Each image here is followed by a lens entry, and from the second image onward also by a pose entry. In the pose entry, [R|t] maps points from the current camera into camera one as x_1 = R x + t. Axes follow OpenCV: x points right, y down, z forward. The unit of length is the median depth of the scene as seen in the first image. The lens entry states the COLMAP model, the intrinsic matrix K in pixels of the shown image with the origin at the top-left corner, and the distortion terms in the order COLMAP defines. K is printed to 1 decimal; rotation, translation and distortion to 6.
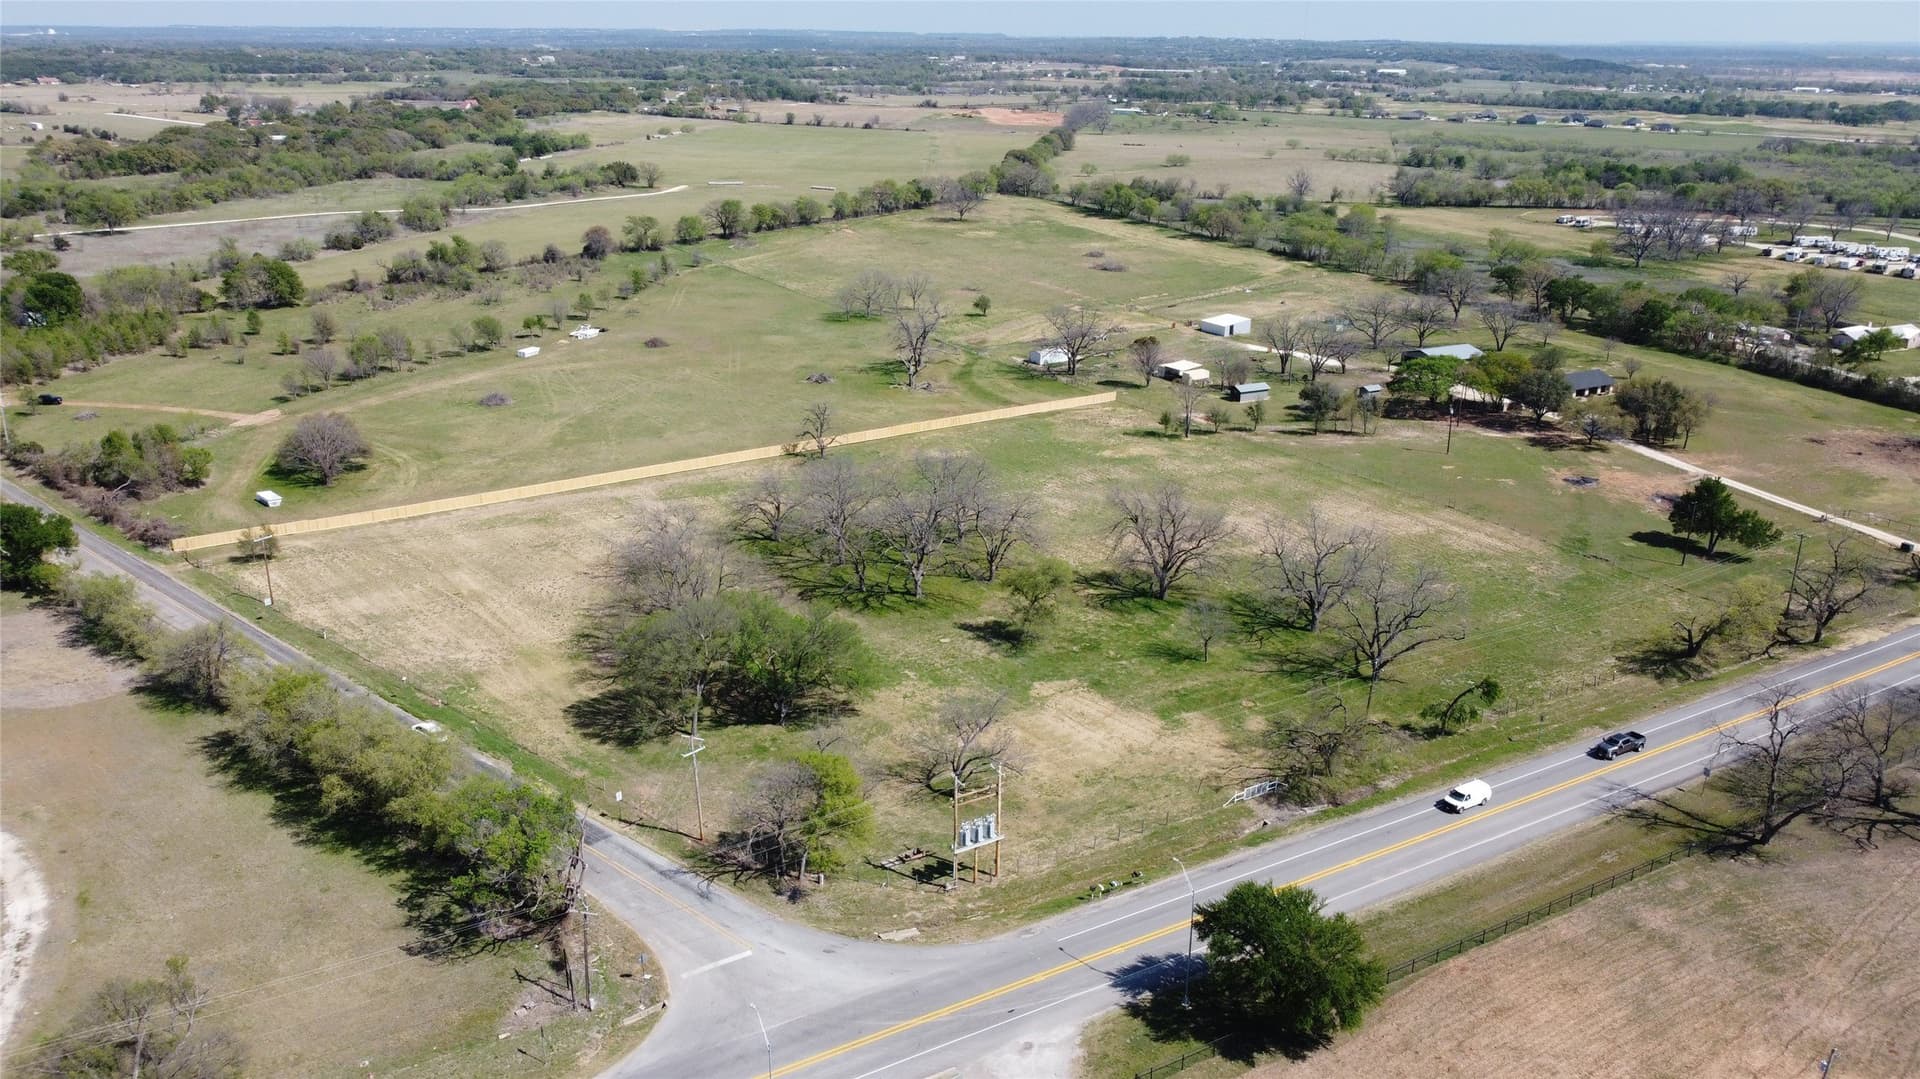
lens RADIAL K [[1453.4, 0, 958.1], [0, 1453.4, 545.2], [0, 0, 1]] dist [-0.000989, -0.005032]
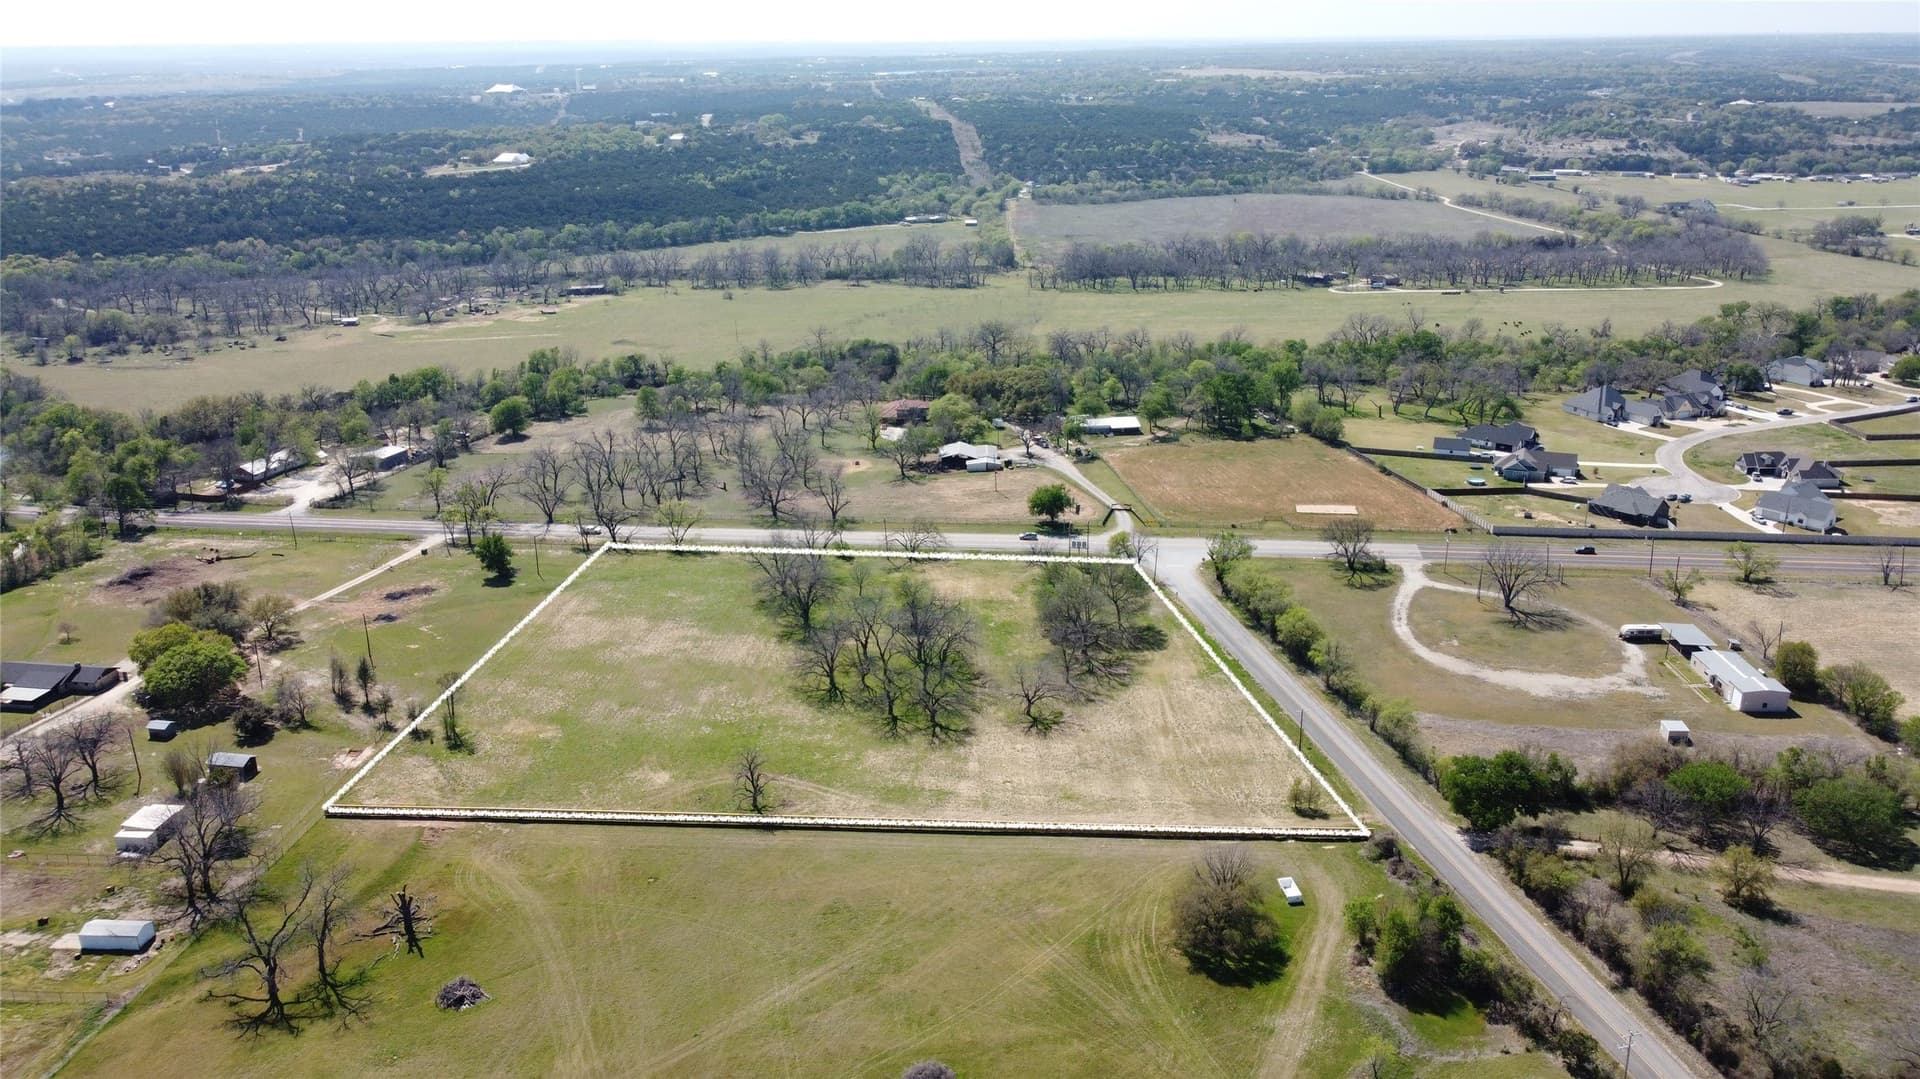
lens RADIAL K [[1453.4, 0, 959.0], [0, 1453.4, 540.4], [0, 0, 1]] dist [-0.000989, -0.005032]
pose [[-0.780098, -0.200908, 0.592522, -0.489262], [0.215158, 0.803135, 0.555592, -0.471656], [-0.587498, 0.560902, -0.583297, 0.923796]]
